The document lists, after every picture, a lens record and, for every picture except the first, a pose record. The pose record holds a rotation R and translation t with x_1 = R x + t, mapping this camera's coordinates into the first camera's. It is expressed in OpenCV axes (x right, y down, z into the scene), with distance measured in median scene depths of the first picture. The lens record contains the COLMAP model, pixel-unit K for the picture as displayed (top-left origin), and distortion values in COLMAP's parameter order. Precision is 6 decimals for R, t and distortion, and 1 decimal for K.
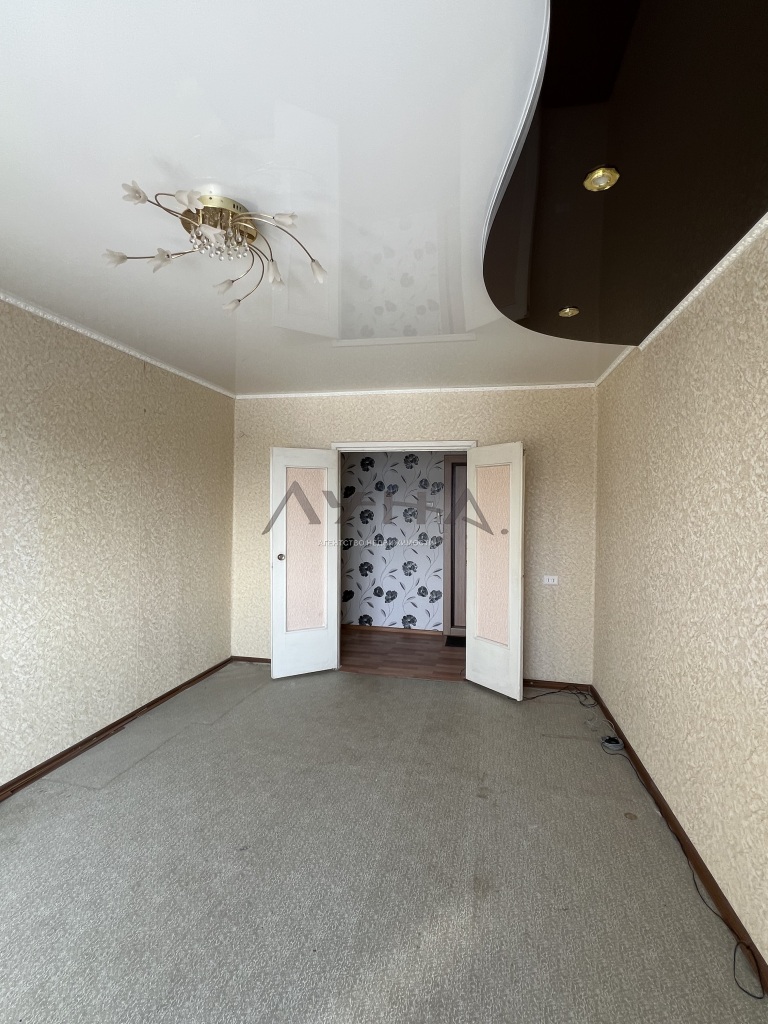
lens RADIAL K [[489.4, 0, 385.9], [0, 489.4, 511.6], [0, 0, 1]] dist [-0.000184, -0.000305]
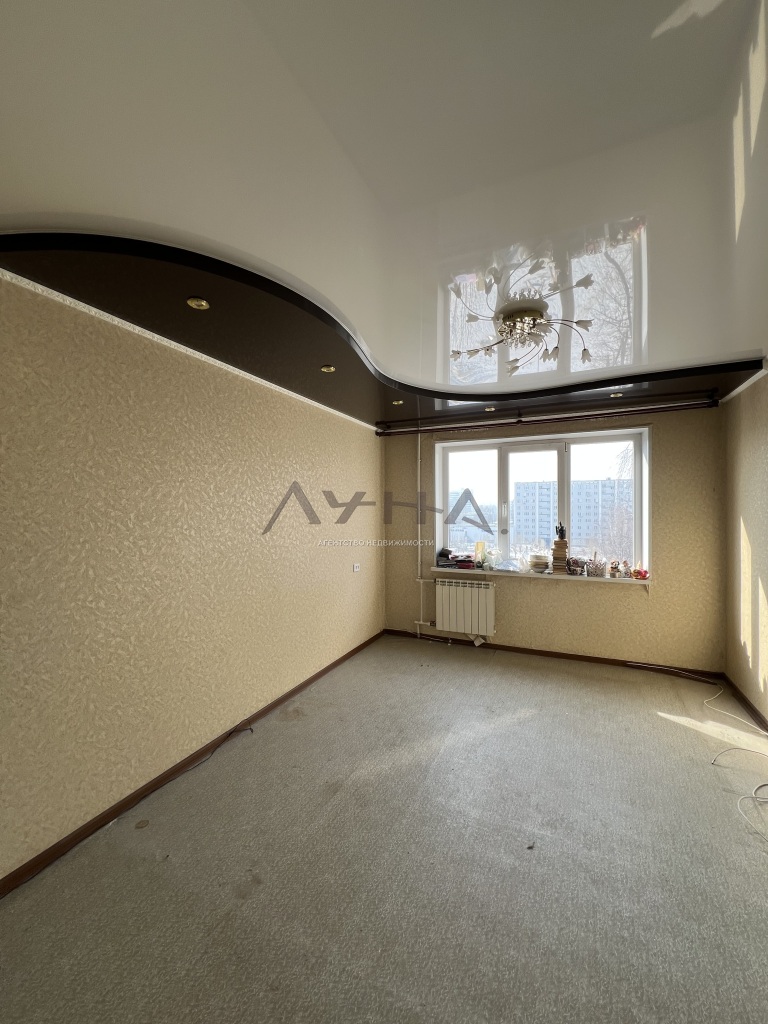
lens RADIAL K [[409.5, 0, 386.9], [0, 409.5, 509.2], [0, 0, 1]] dist [-0.001841, 0.000280]
pose [[-0.975867, -0.009801, 0.218146, -0.084311], [-0.007543, 0.999909, 0.011178, -0.014109], [-0.218236, 0.009263, -0.975852, 0.920151]]
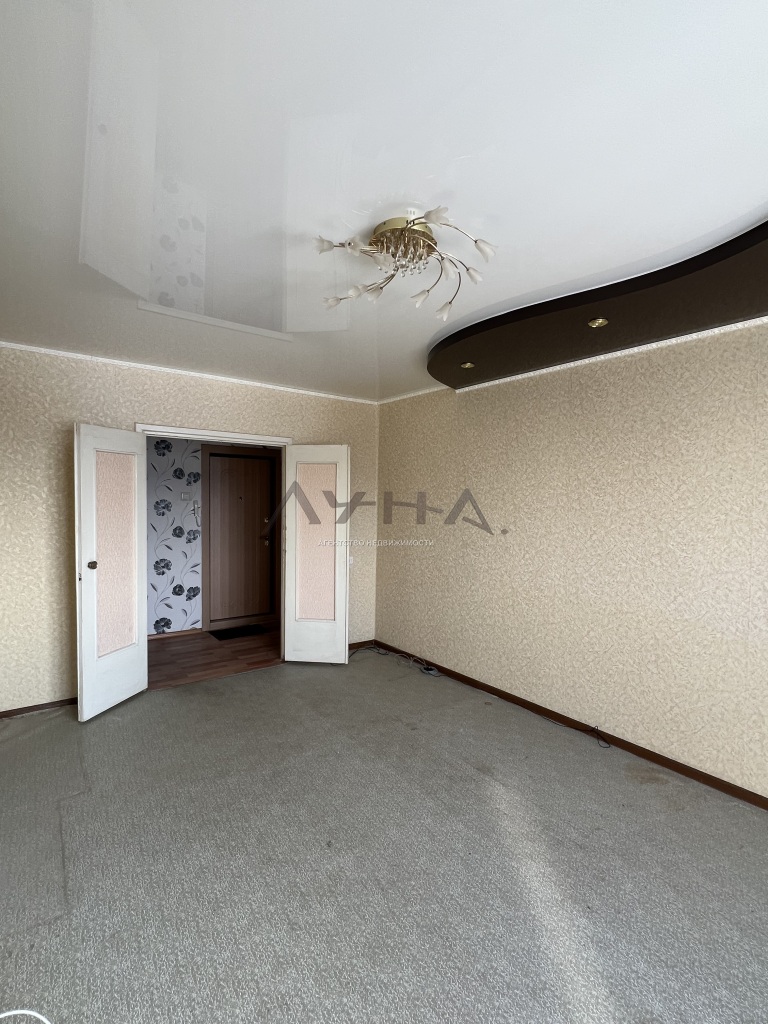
lens RADIAL K [[489.4, 0, 386.5], [0, 489.4, 514.3], [0, 0, 1]] dist [-0.000184, -0.000305]
pose [[0.667463, -0.025770, 0.744197, -0.459035], [0.001589, 0.999448, 0.033185, -0.013352], [-0.744641, -0.020967, 0.667135, 0.121710]]
